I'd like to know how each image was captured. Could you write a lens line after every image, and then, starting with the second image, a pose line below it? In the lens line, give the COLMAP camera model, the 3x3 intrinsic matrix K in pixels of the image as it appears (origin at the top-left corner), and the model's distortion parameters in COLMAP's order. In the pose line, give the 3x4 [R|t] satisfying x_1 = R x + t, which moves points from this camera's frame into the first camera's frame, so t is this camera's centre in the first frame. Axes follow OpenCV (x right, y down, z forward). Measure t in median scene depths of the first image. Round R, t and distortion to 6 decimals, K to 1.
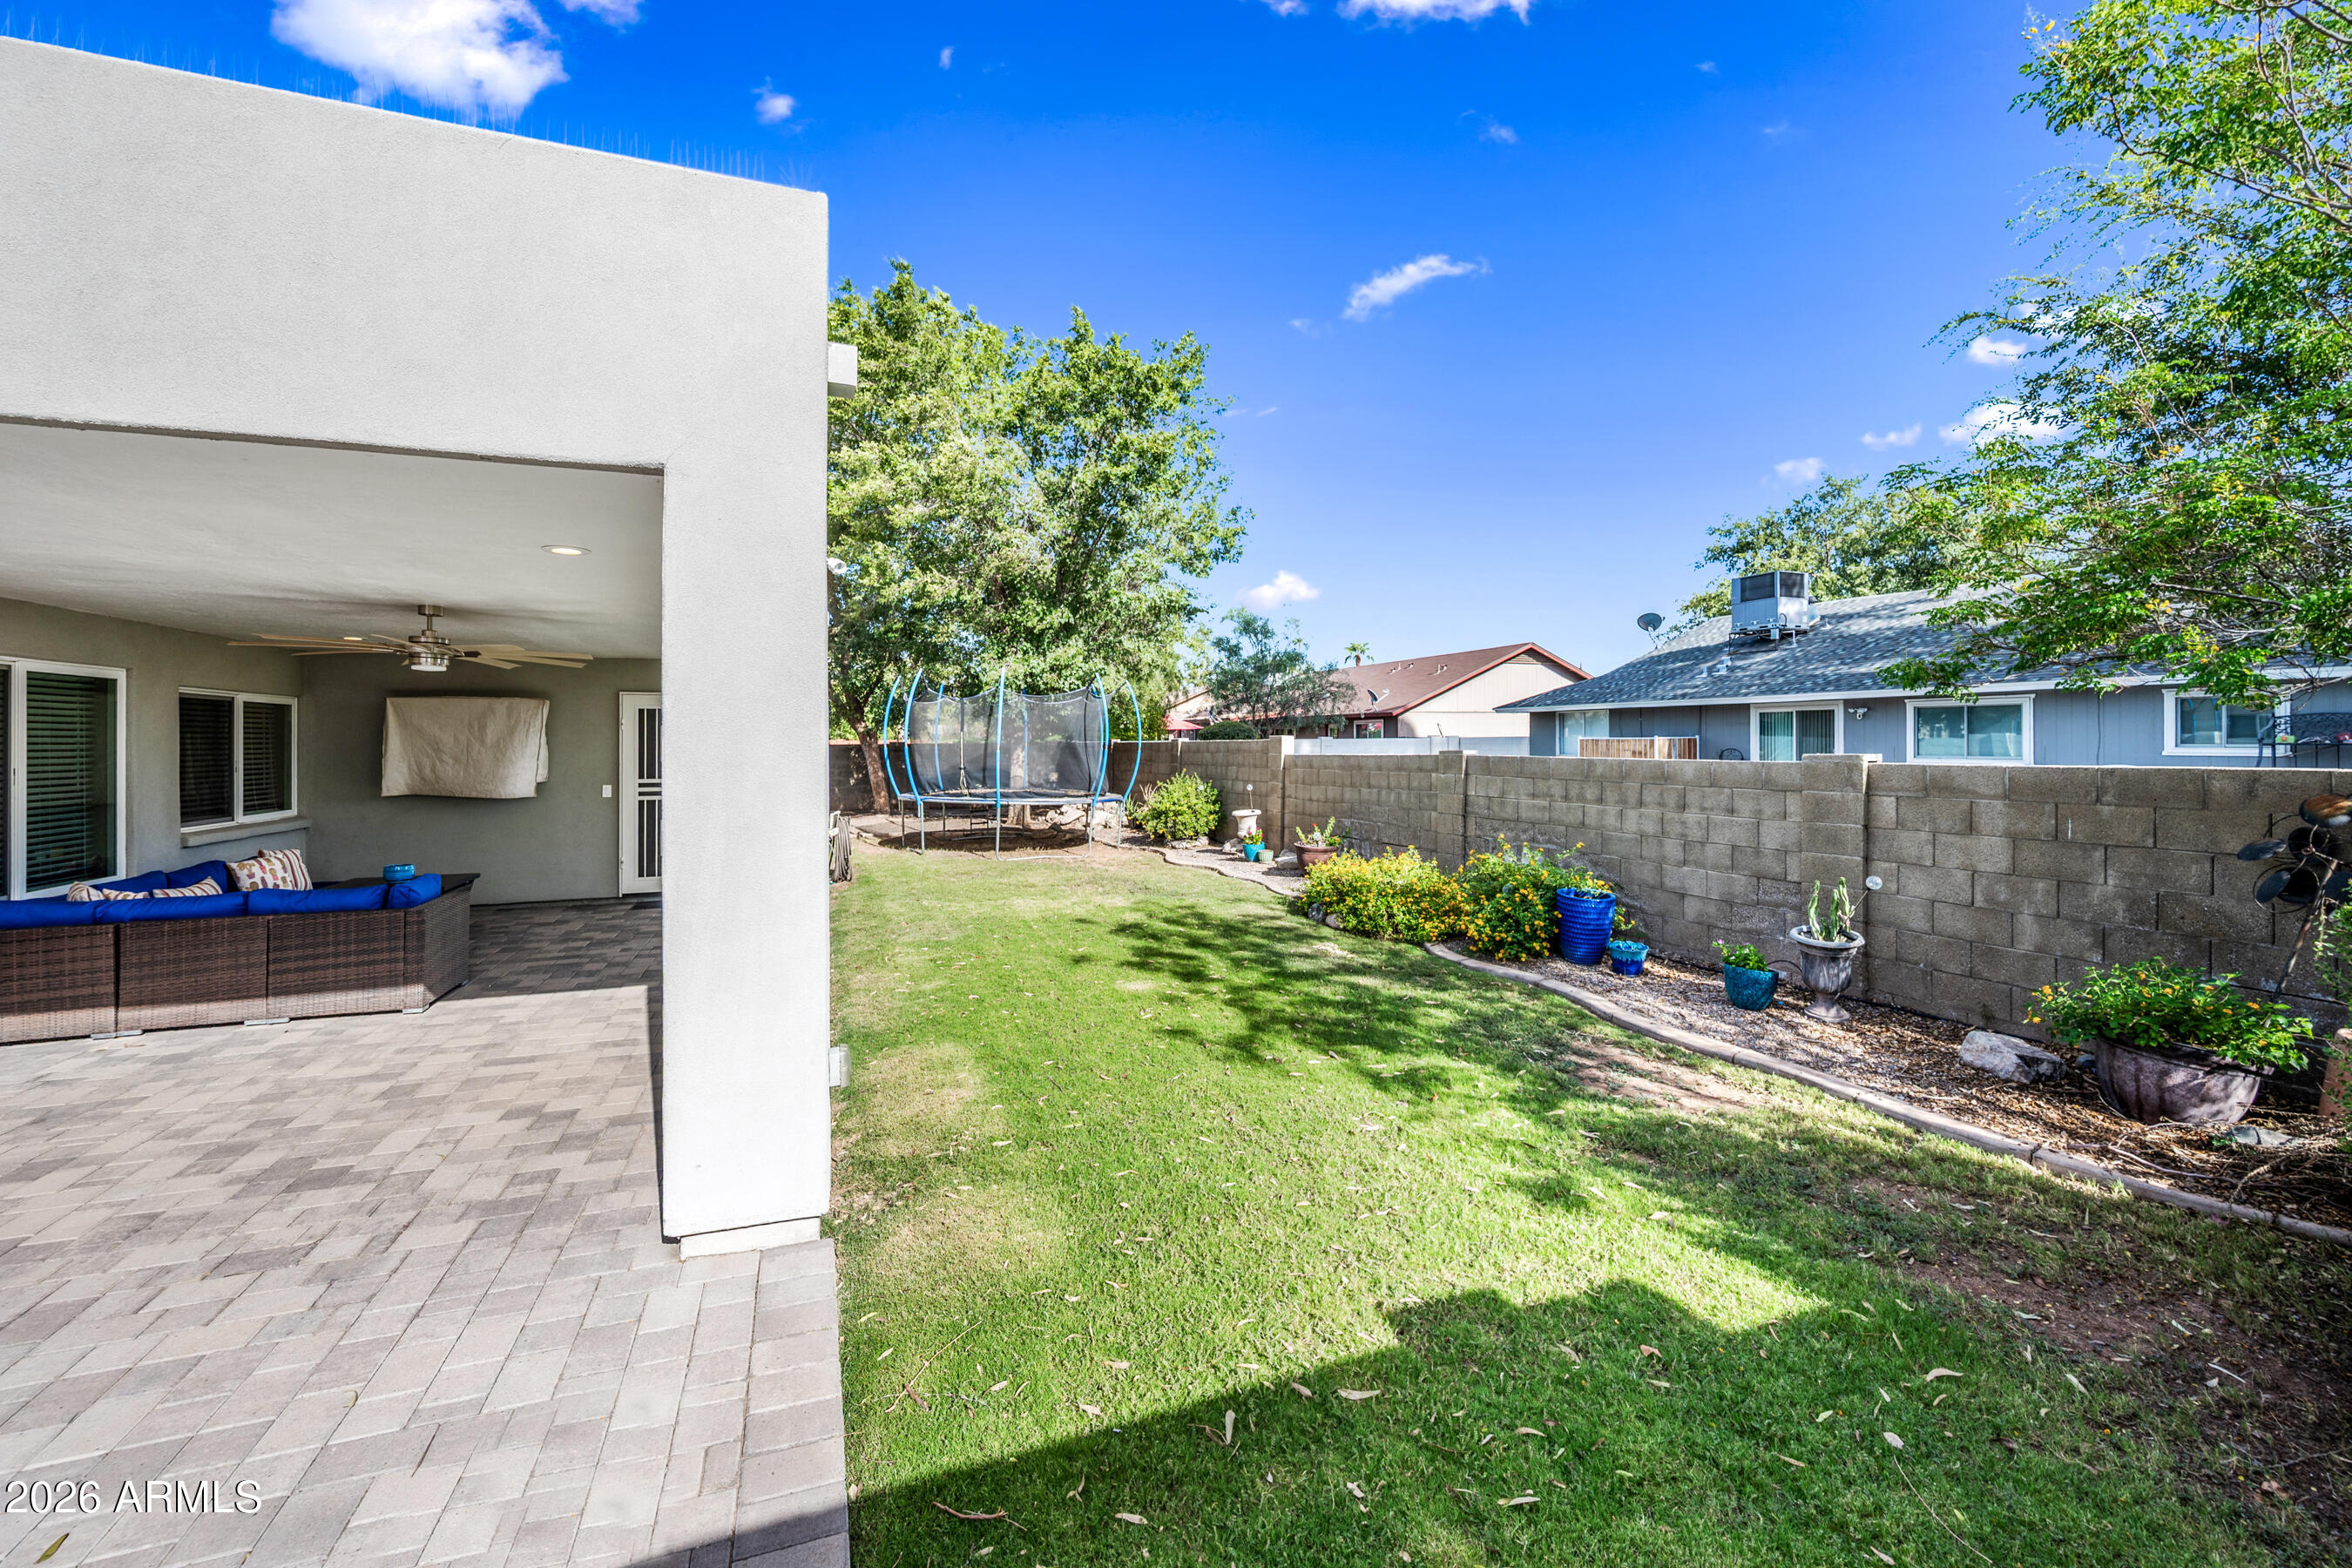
lens RADIAL K [[948.3, 0, 1183.6], [0, 948.3, 728.6], [0, 0, 1]] dist [-0.001308, 0.000087]
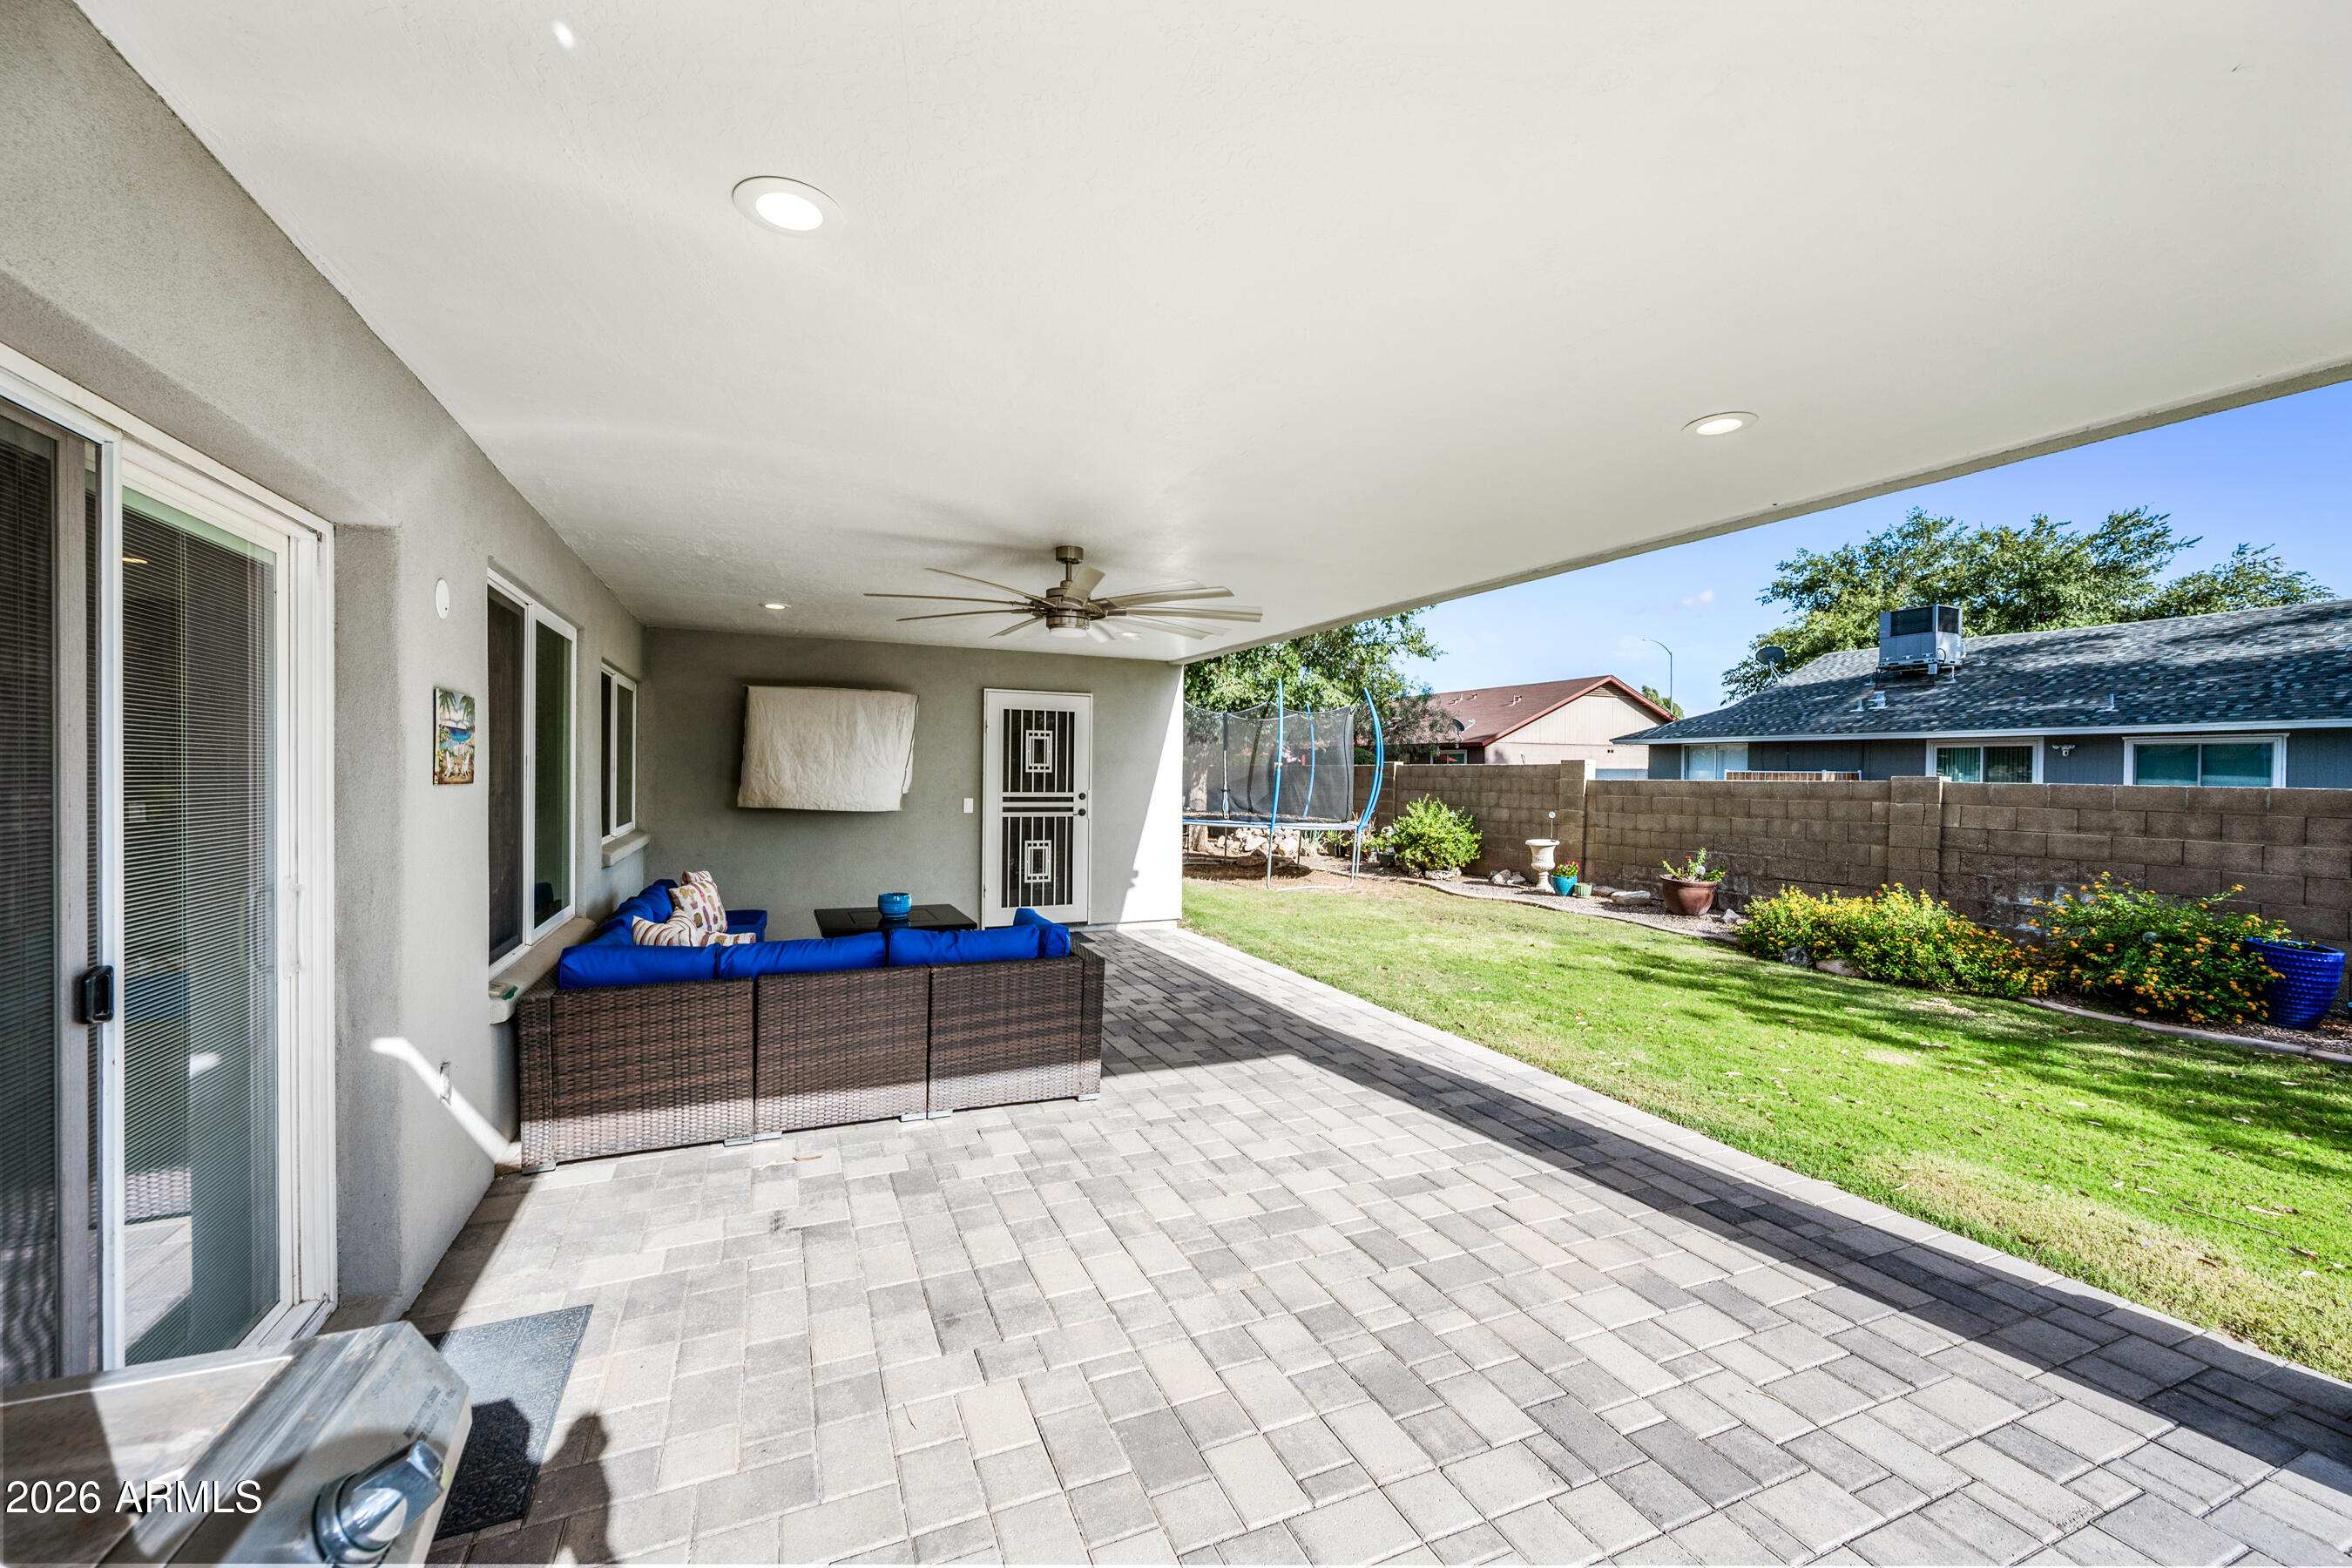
lens RADIAL K [[925.9, 0, 1176.0], [0, 925.9, 784.0], [0, 0, 1]] dist [-0.001889, -0.000349]
pose [[0.998779, 0.018745, 0.045703, -0.549542], [-0.019983, 0.999442, 0.026763, 0.025236], [-0.045175, -0.027643, 0.998597, 0.203261]]
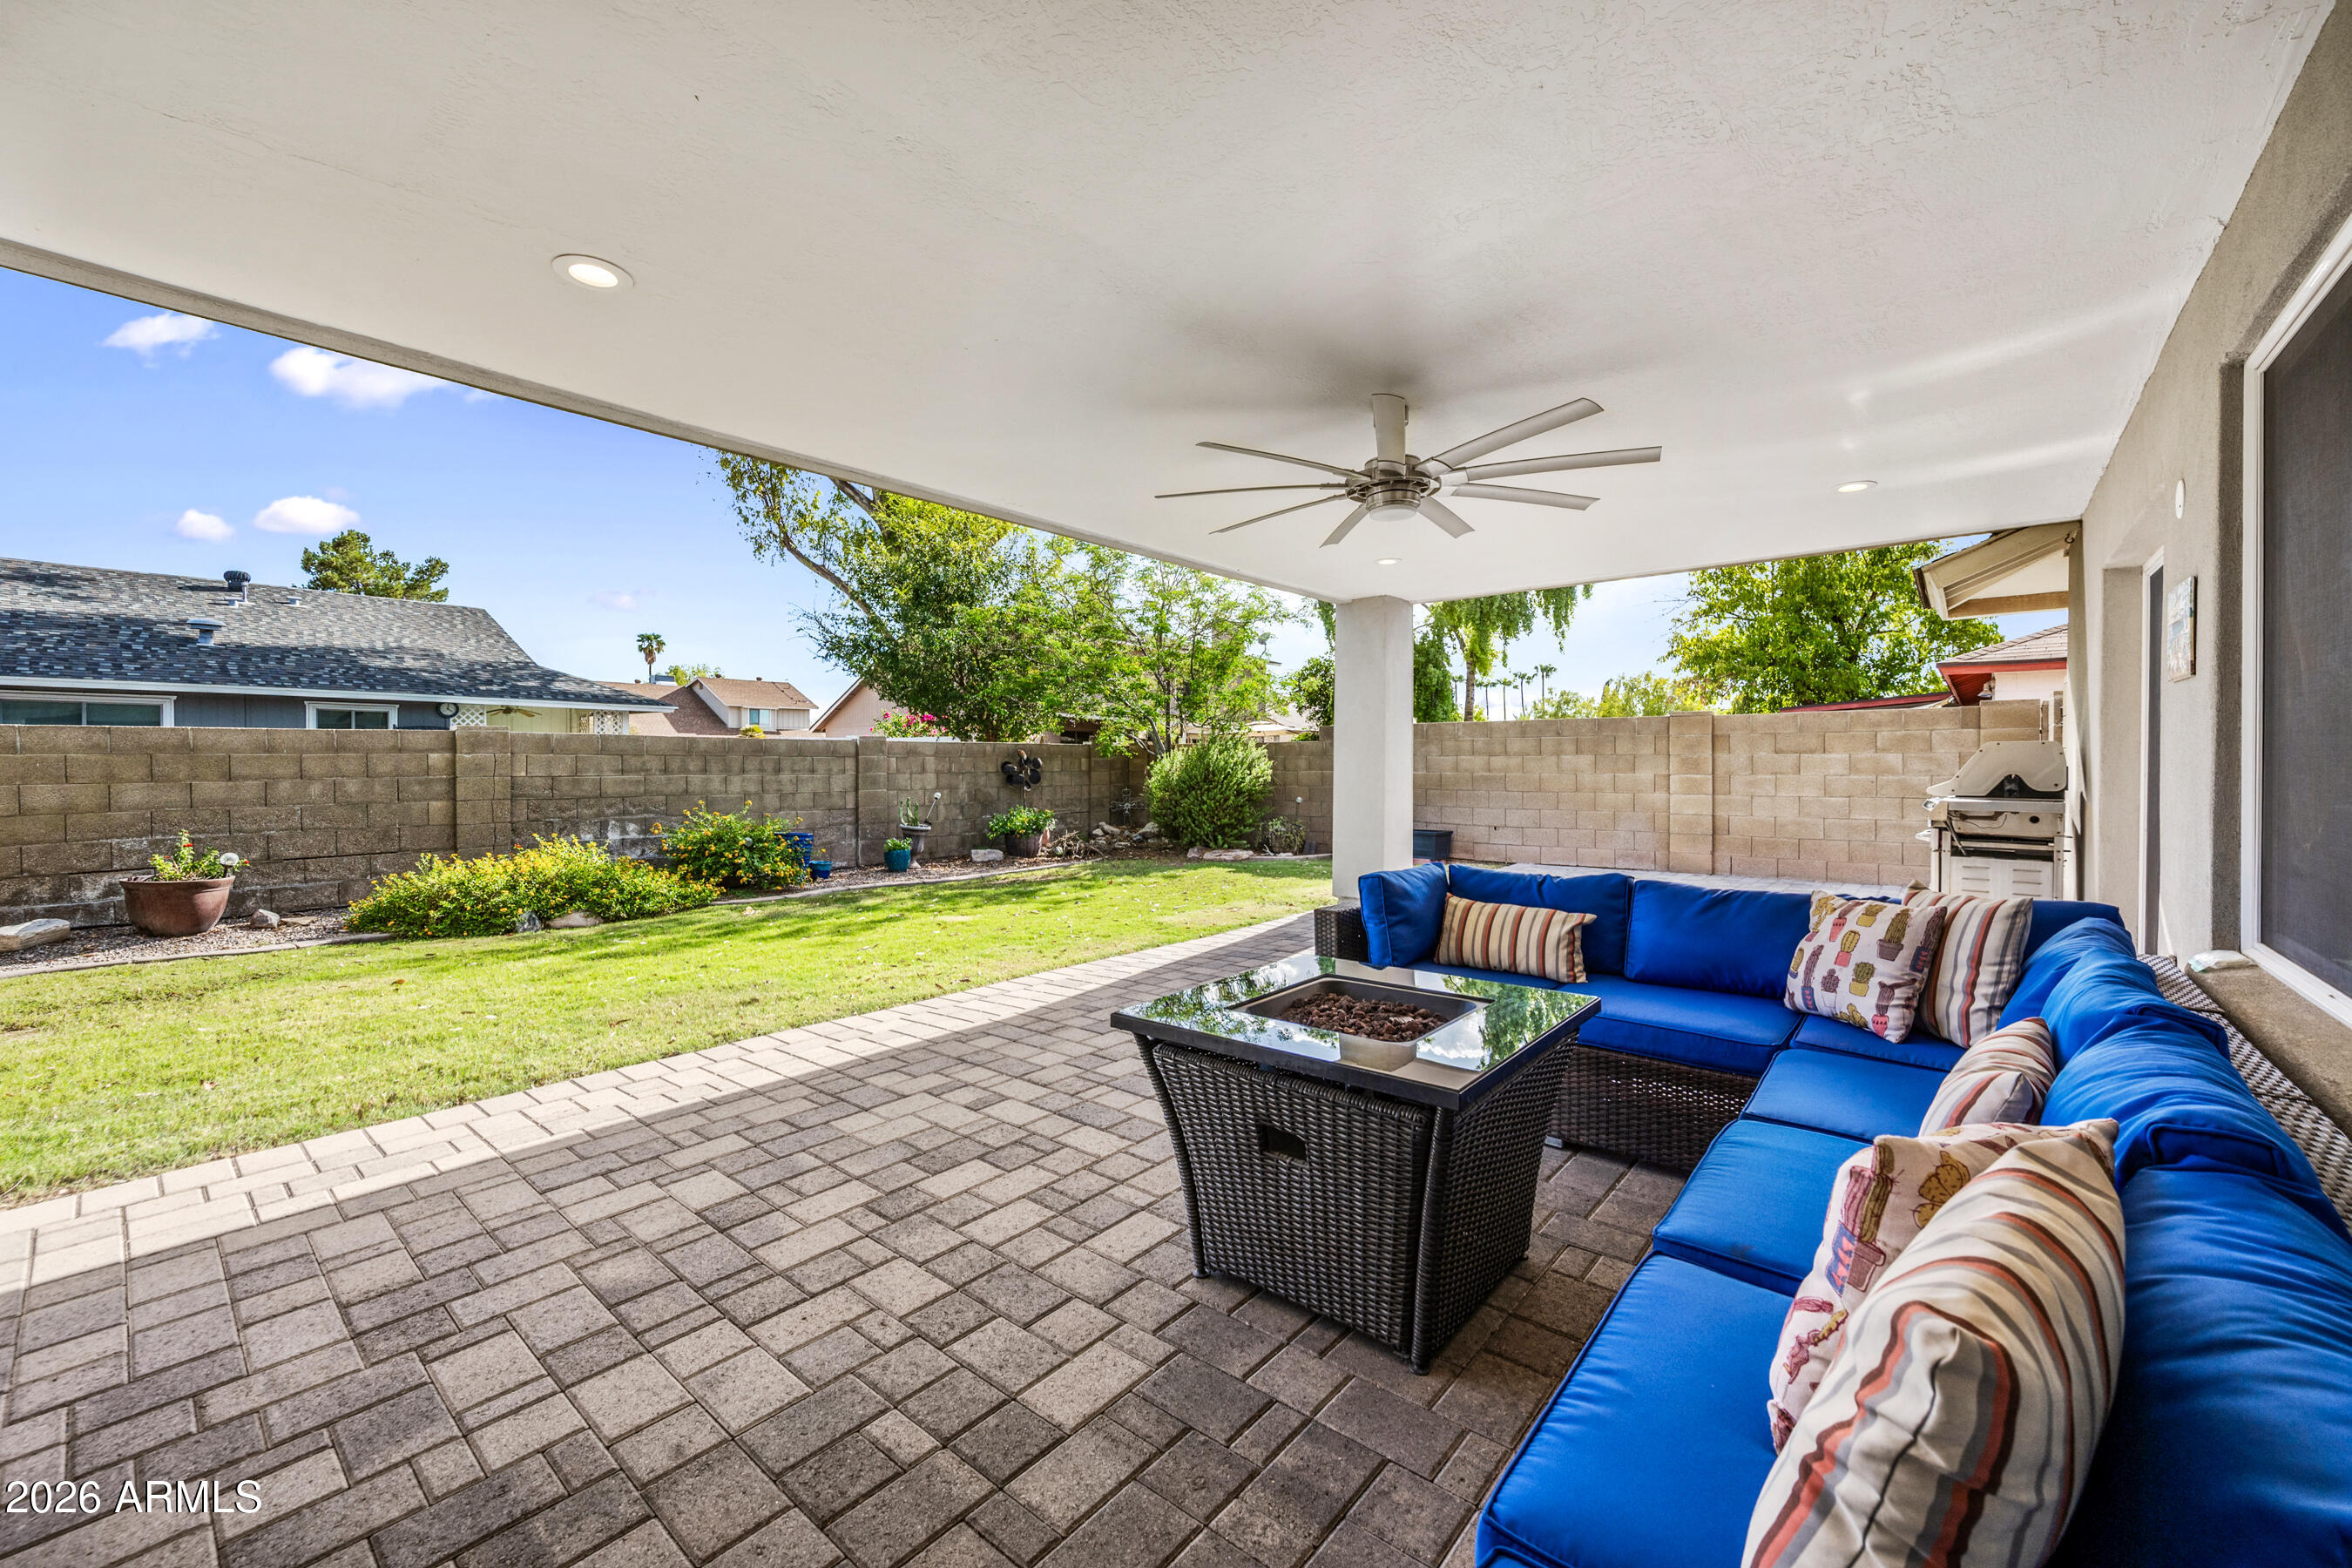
lens RADIAL K [[925.9, 0, 1176.0], [0, 925.9, 784.0], [0, 0, 1]] dist [-0.001889, -0.000349]
pose [[-0.480086, -0.012271, 0.877136, -0.920864], [-0.007472, 0.999923, 0.009899, 0.076301], [-0.877190, -0.001802, -0.480140, 1.040333]]
